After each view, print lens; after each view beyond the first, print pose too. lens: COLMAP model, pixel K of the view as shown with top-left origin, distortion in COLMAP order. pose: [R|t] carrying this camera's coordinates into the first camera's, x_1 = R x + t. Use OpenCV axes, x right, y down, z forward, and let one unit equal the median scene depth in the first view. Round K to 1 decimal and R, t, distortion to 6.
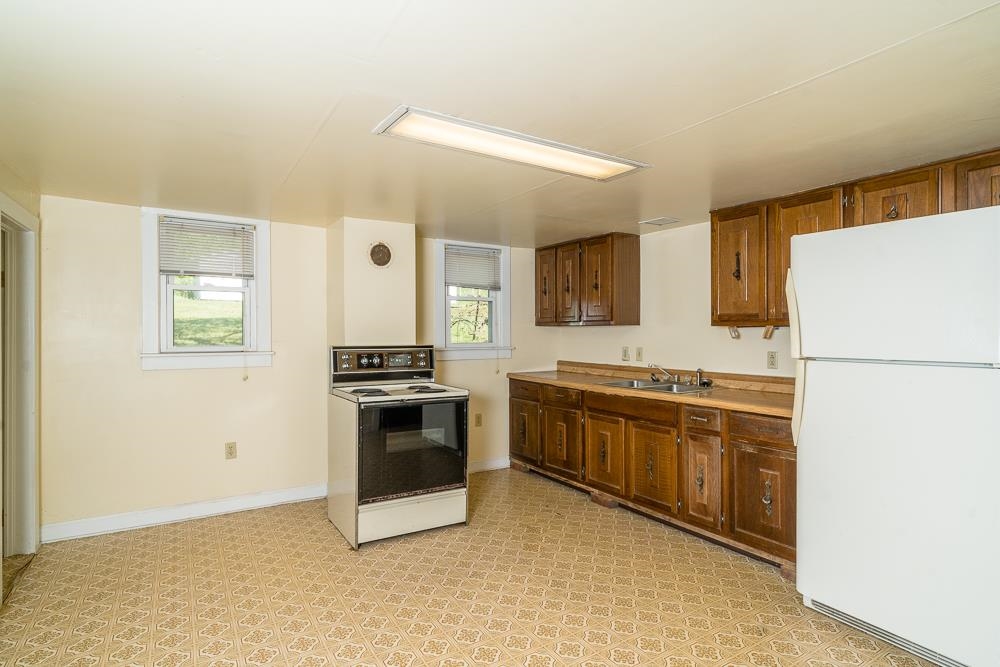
lens RADIAL K [[528.6, 0, 508.0], [0, 528.6, 330.4], [0, 0, 1]] dist [0.000187, -0.001222]
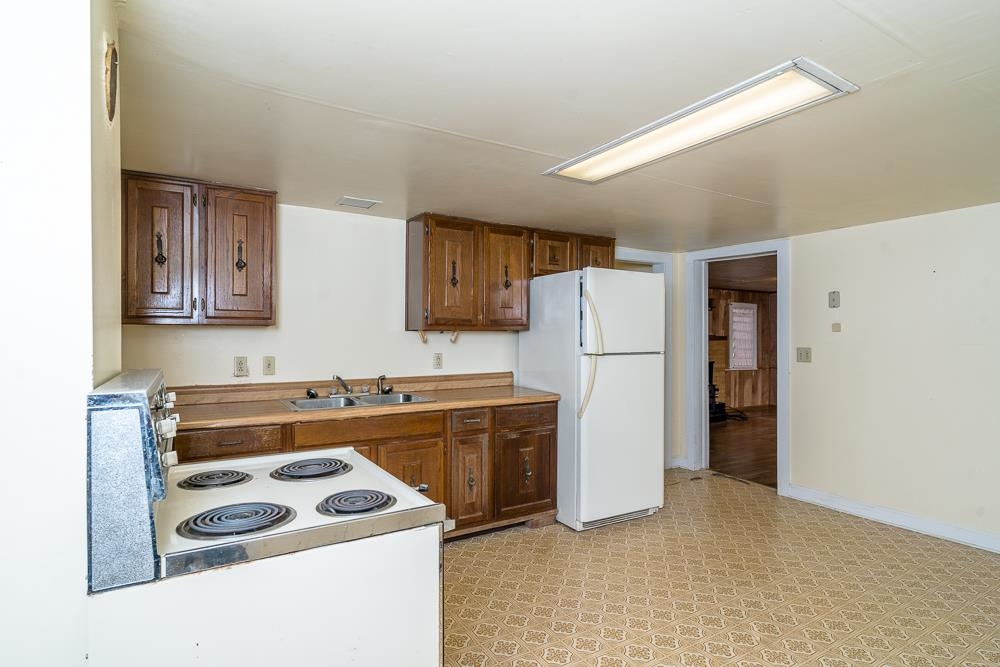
lens RADIAL K [[528.6, 0, 492.8], [0, 528.6, 335.7], [0, 0, 1]] dist [0.000187, -0.001222]
pose [[0.026158, -0.004238, 0.999649, -0.618388], [-0.006277, 0.999971, 0.004404, -0.002049], [-0.999638, -0.006390, 0.026131, 0.877328]]
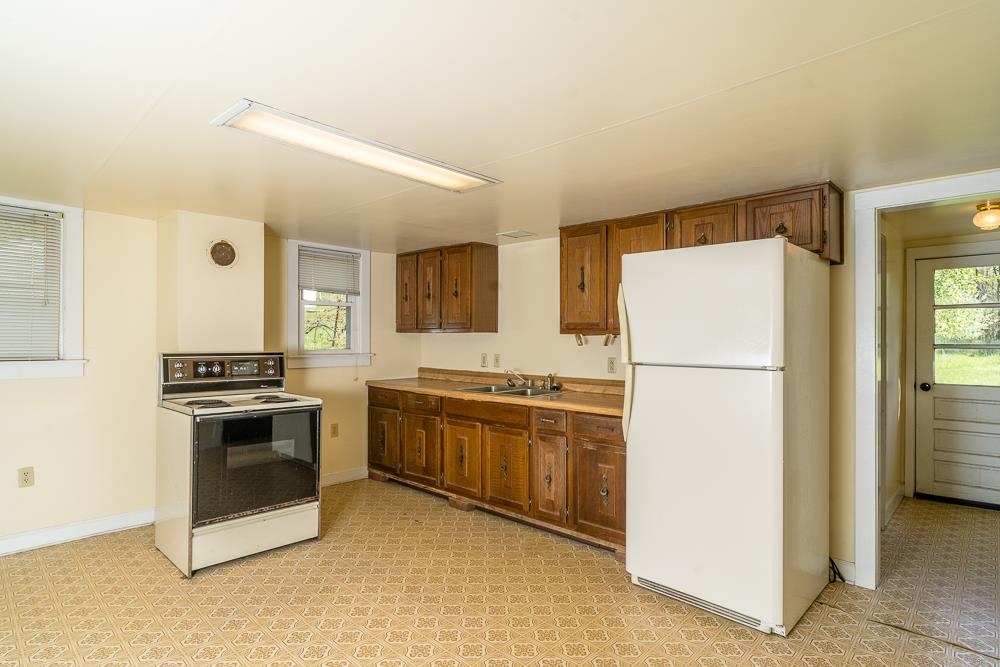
lens RADIAL K [[528.6, 0, 505.6], [0, 528.6, 334.4], [0, 0, 1]] dist [0.000187, -0.001222]
pose [[0.968464, 0.007579, 0.249039, 0.010302], [-0.006171, 0.999960, -0.006434, -0.000082], [-0.249078, 0.004695, 0.968472, -0.016587]]
